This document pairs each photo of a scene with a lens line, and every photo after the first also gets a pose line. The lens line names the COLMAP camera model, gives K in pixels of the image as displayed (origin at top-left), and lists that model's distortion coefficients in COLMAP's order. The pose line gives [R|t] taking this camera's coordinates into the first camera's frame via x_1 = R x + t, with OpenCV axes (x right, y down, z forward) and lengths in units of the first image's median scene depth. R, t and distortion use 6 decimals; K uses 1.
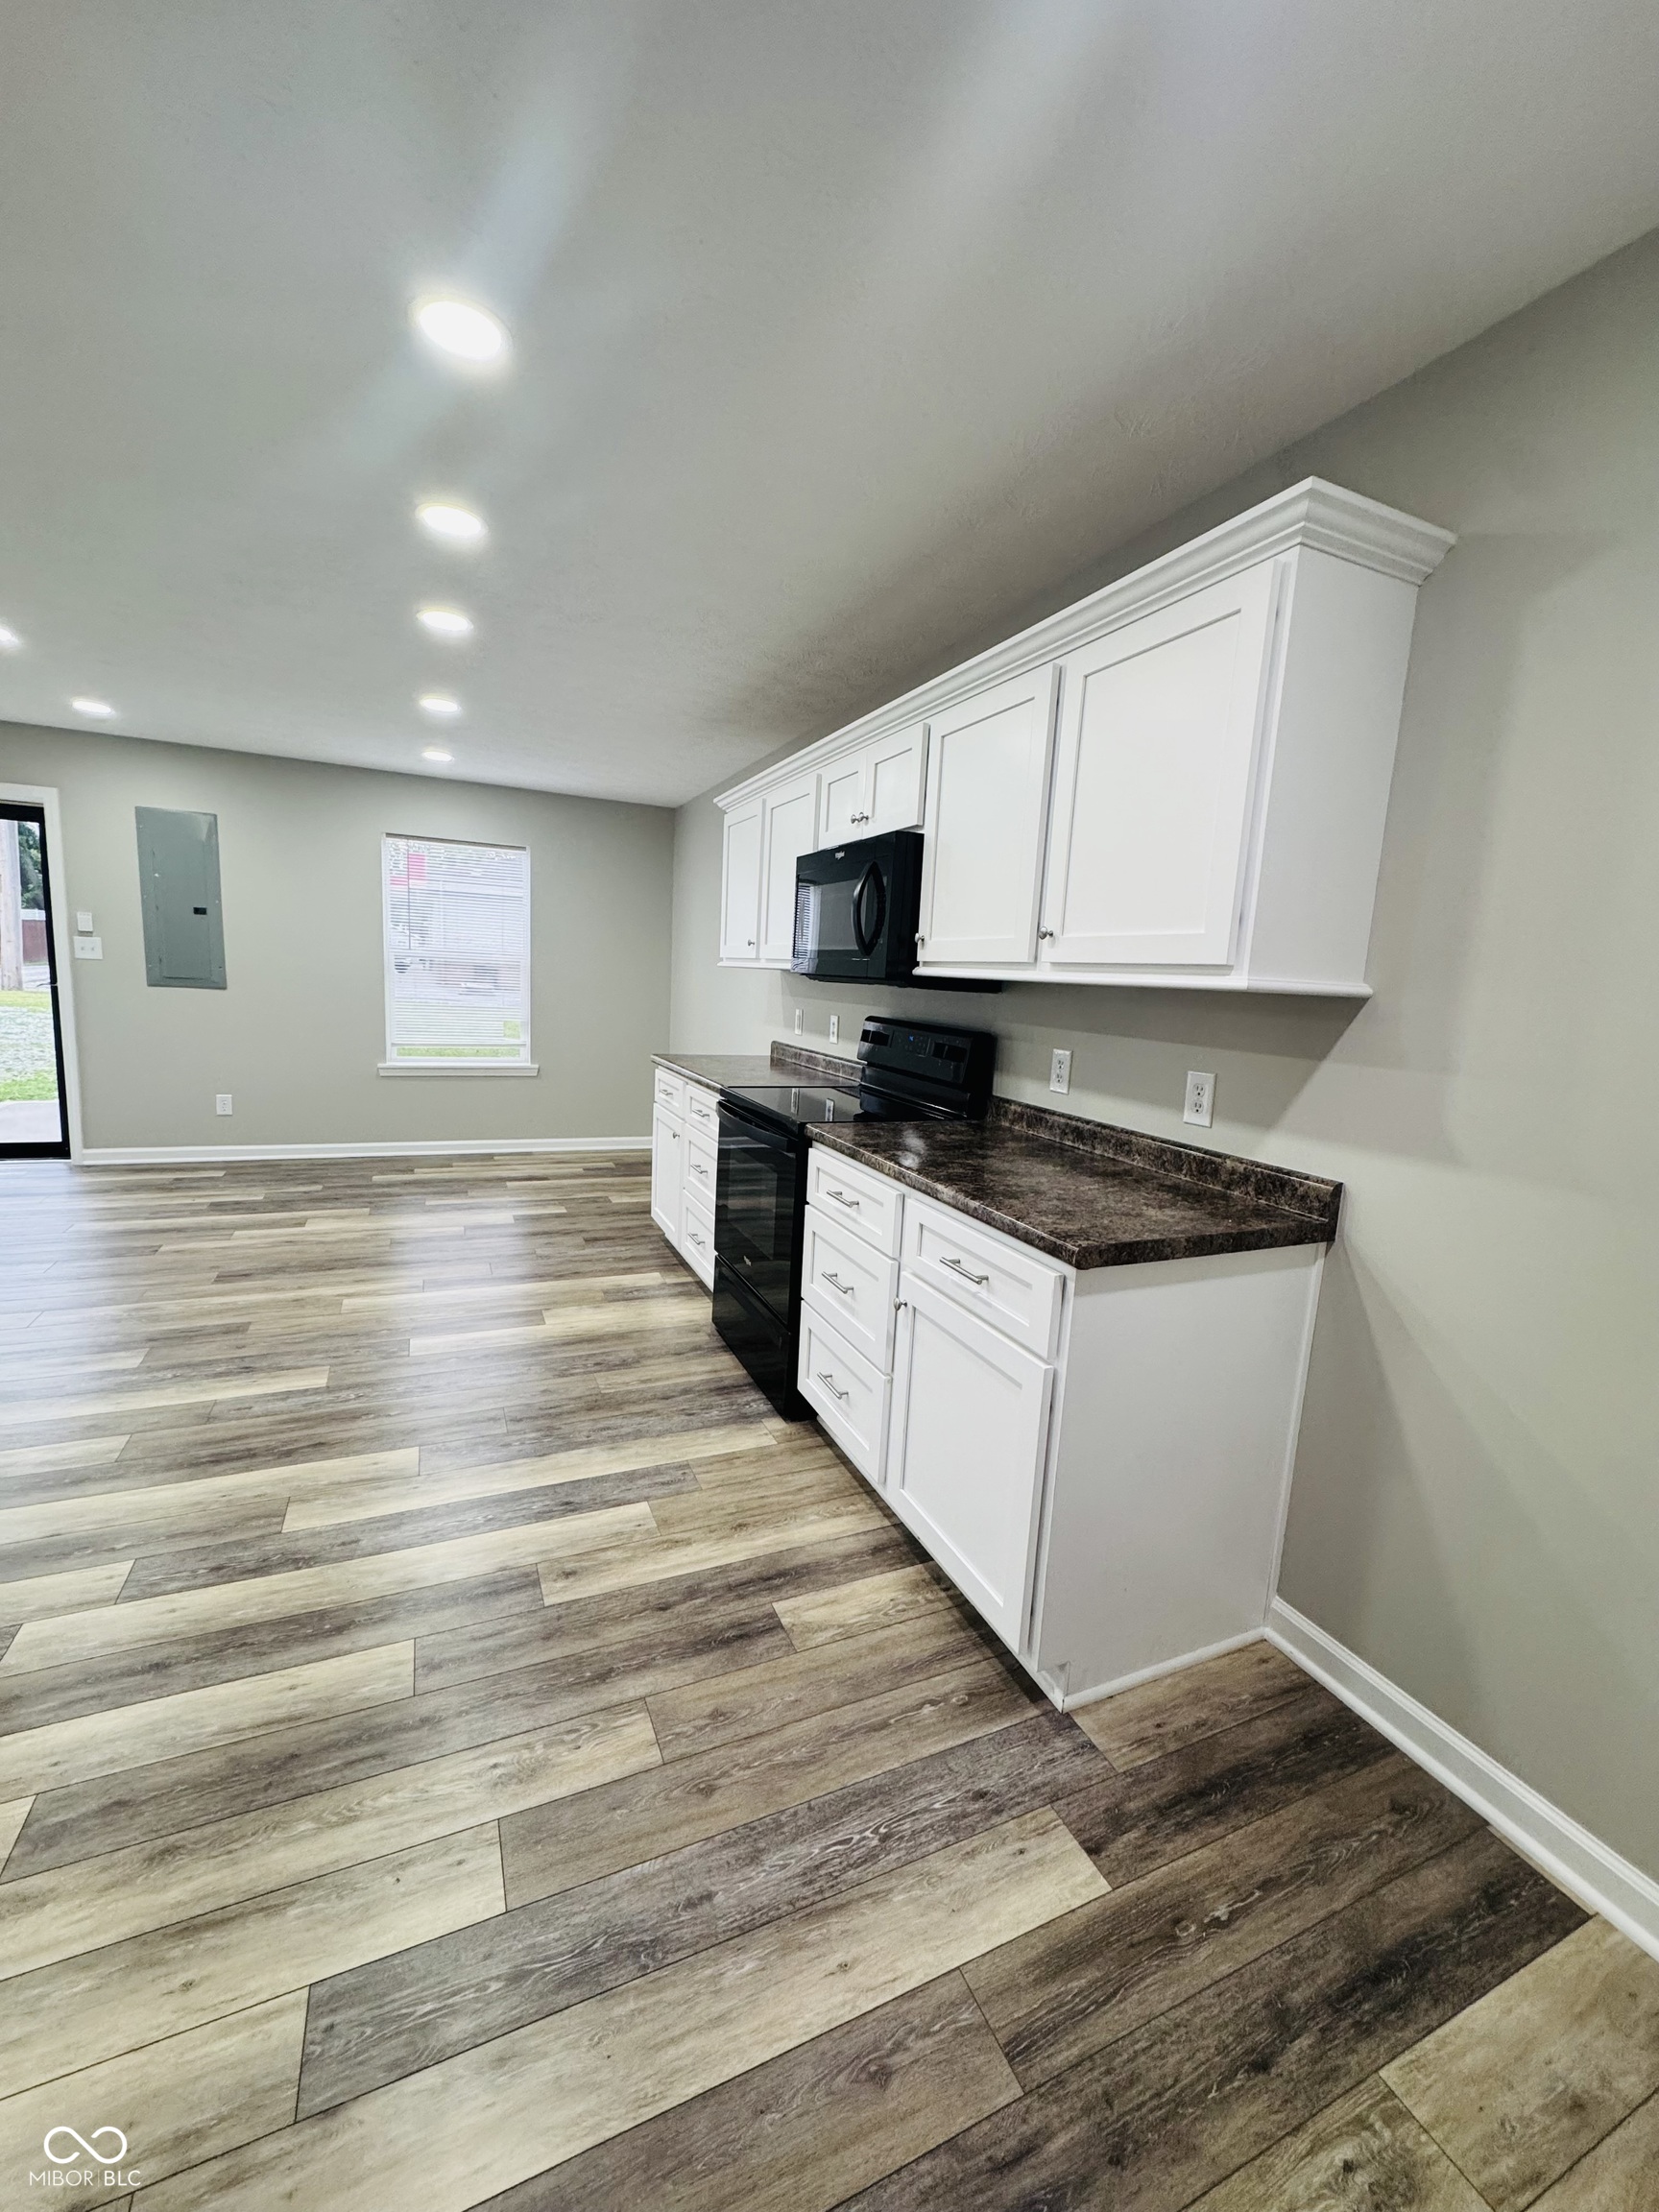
lens RADIAL K [[881.3, 0, 828.0], [0, 881.3, 1107.6], [0, 0, 1]] dist [-0.001174, 0.000749]
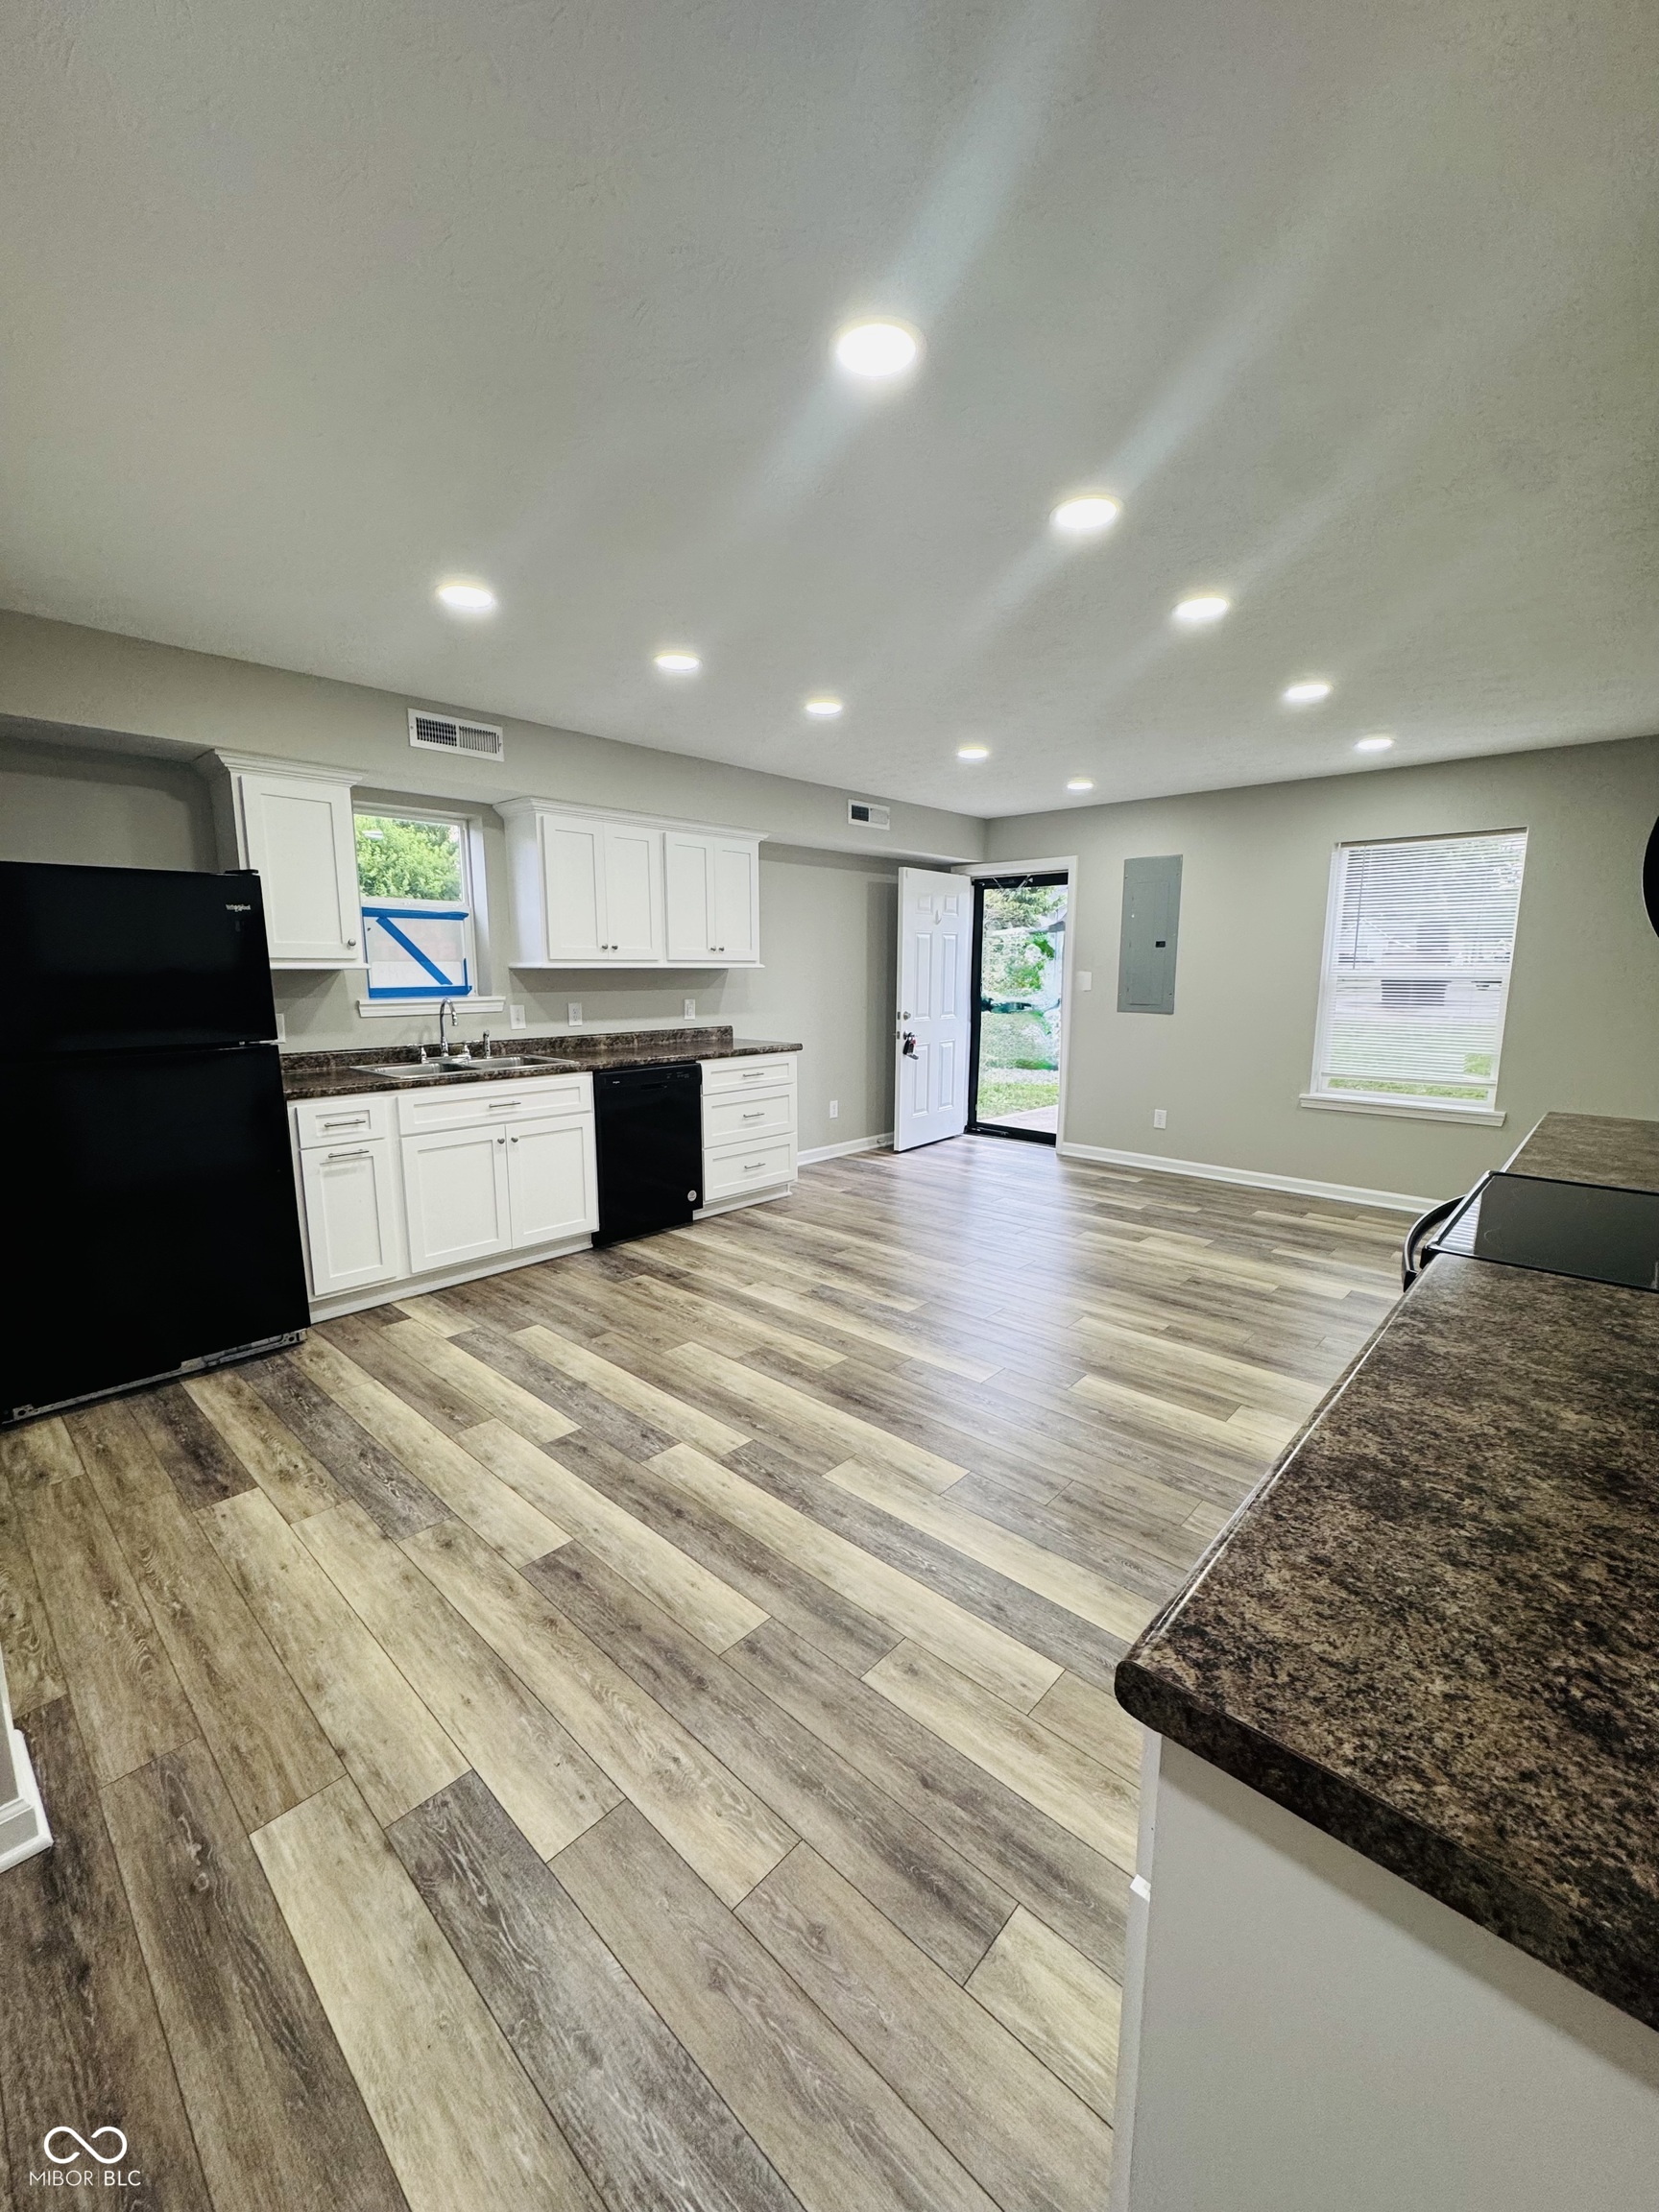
lens RADIAL K [[881.3, 0, 827.4], [0, 881.3, 1107.9], [0, 0, 1]] dist [-0.001174, 0.000749]
pose [[0.388527, 0.097290, -0.916287, 0.287796], [-0.119164, 0.991365, 0.054733, -0.050605], [0.913700, 0.087923, 0.396765, 0.338675]]
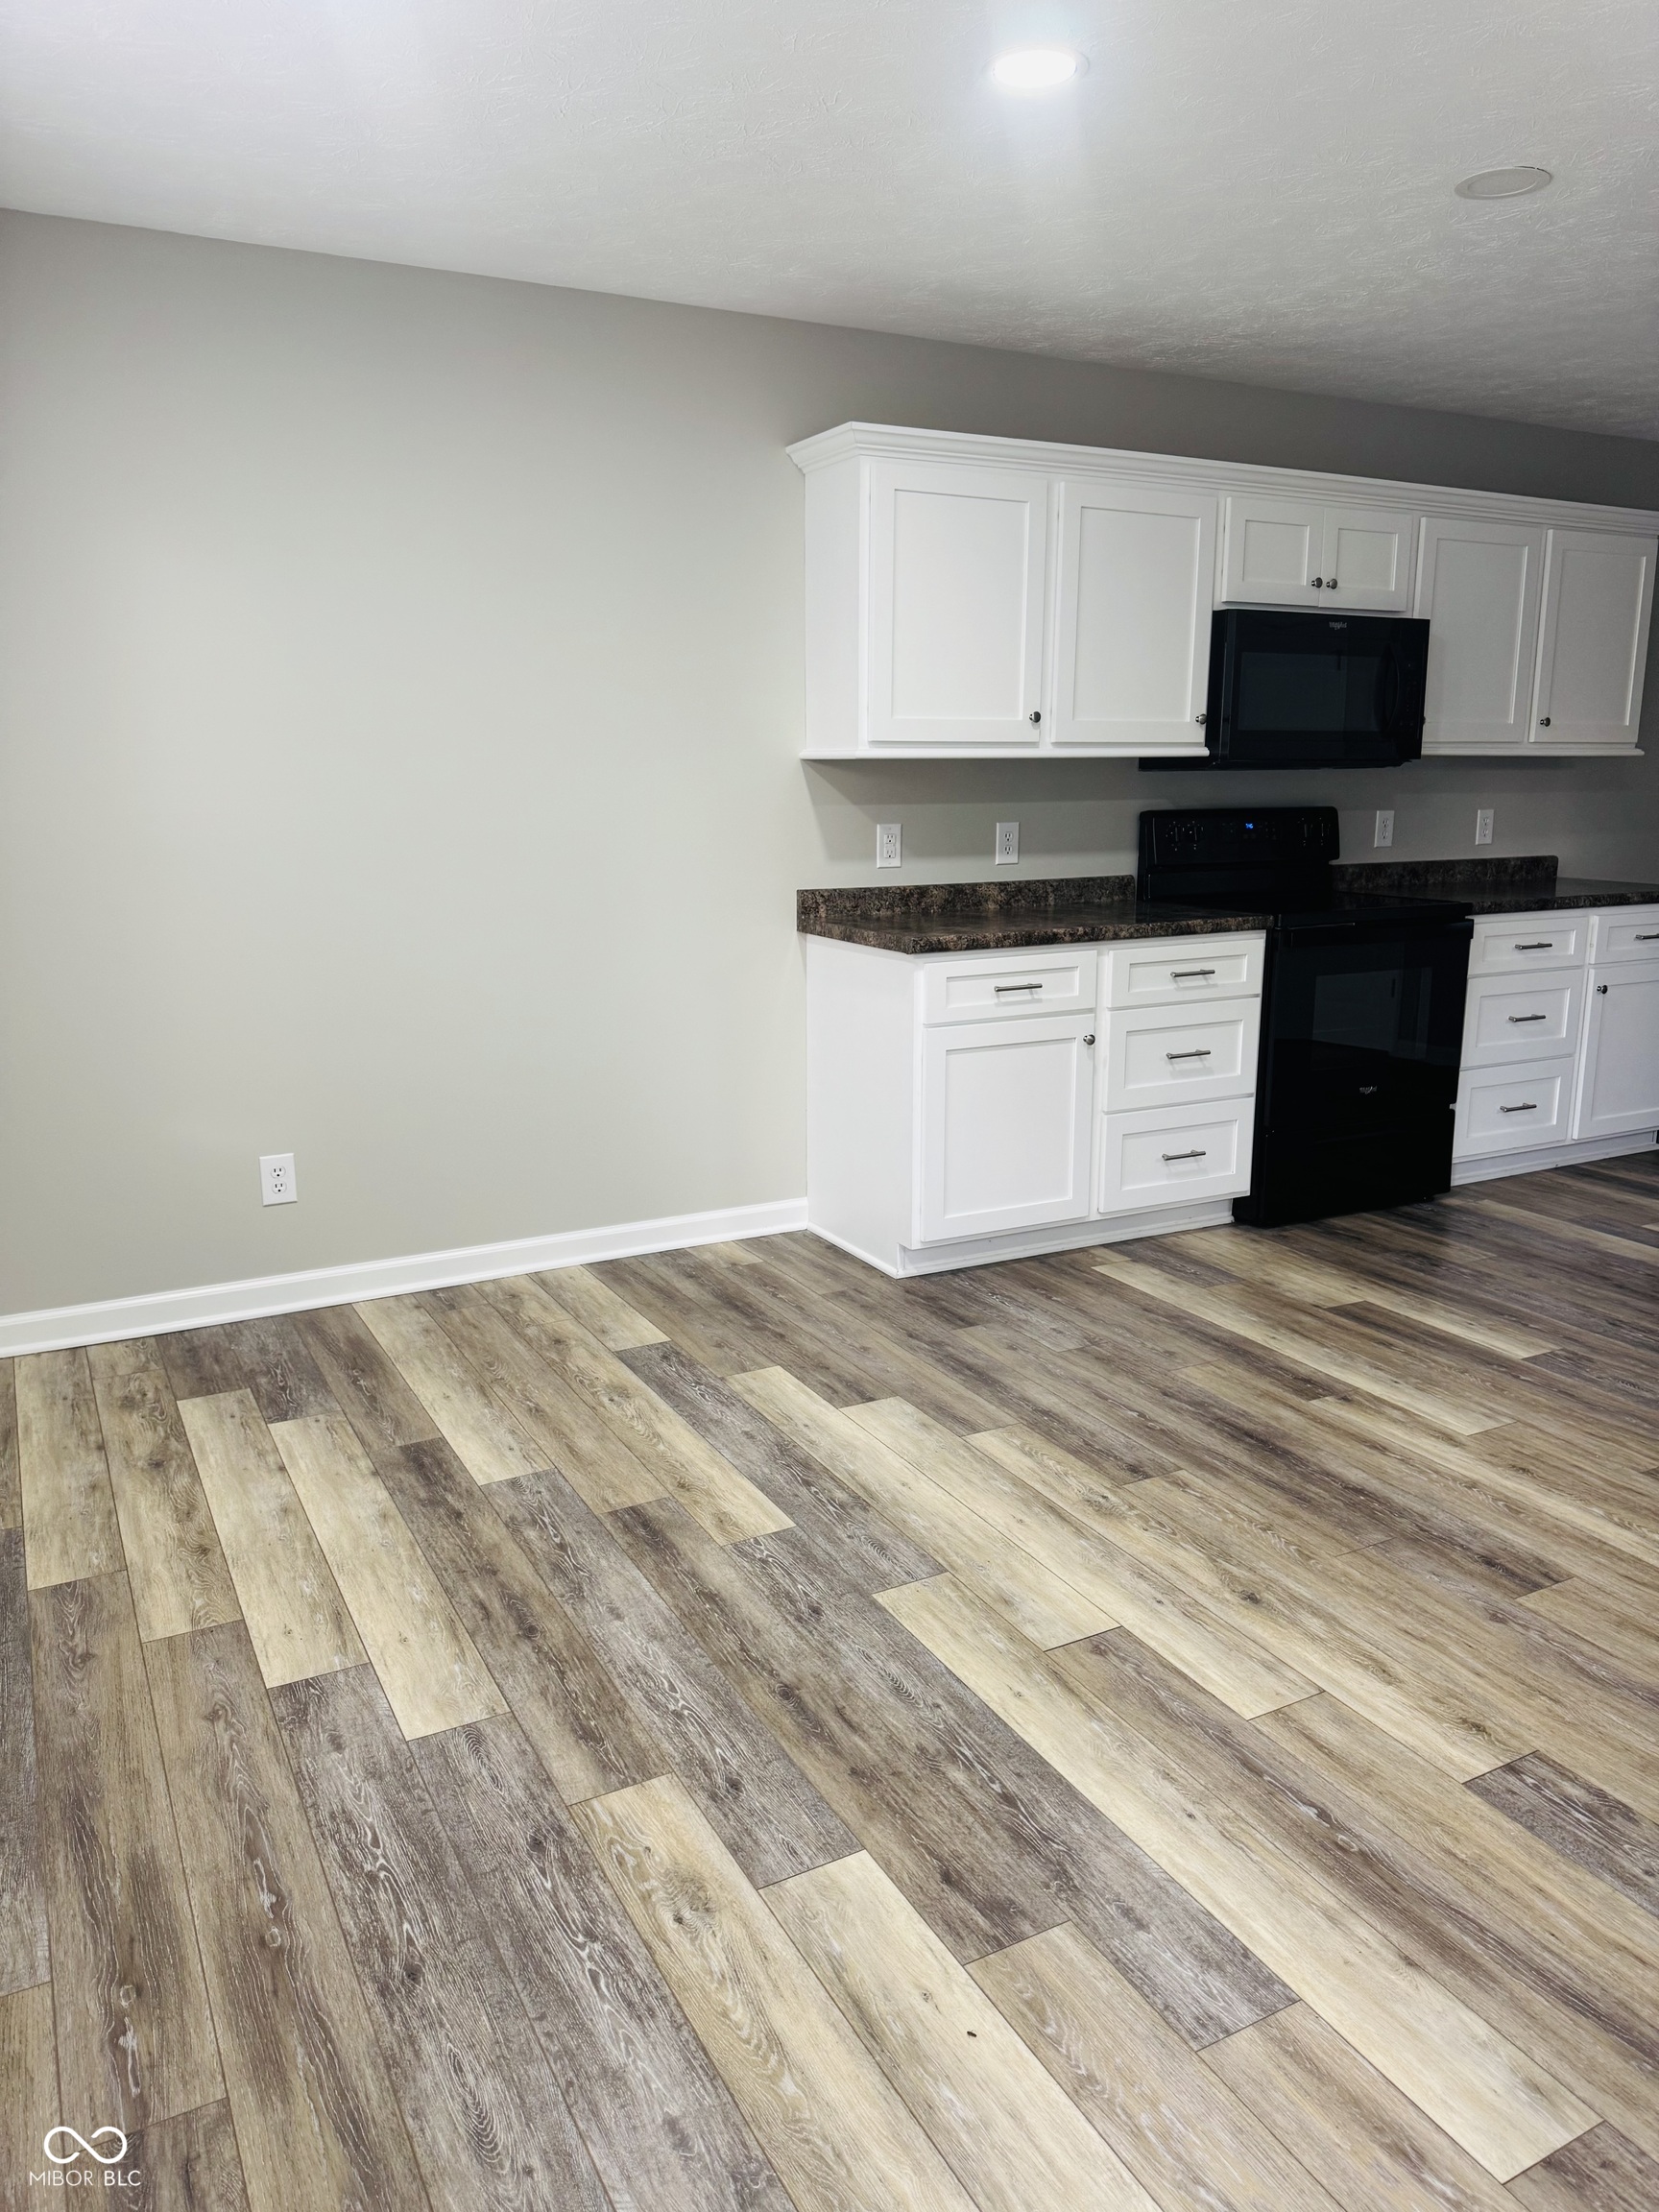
lens RADIAL K [[1537.6, 0, 821.1], [0, 1537.6, 1108.6], [0, 0, 1]] dist [0.004757, -0.018052]
pose [[-0.050930, -0.268525, 0.961926, -1.553024], [0.148876, 0.950372, 0.273182, -0.313376], [-0.987543, 0.157121, -0.008426, 1.549991]]
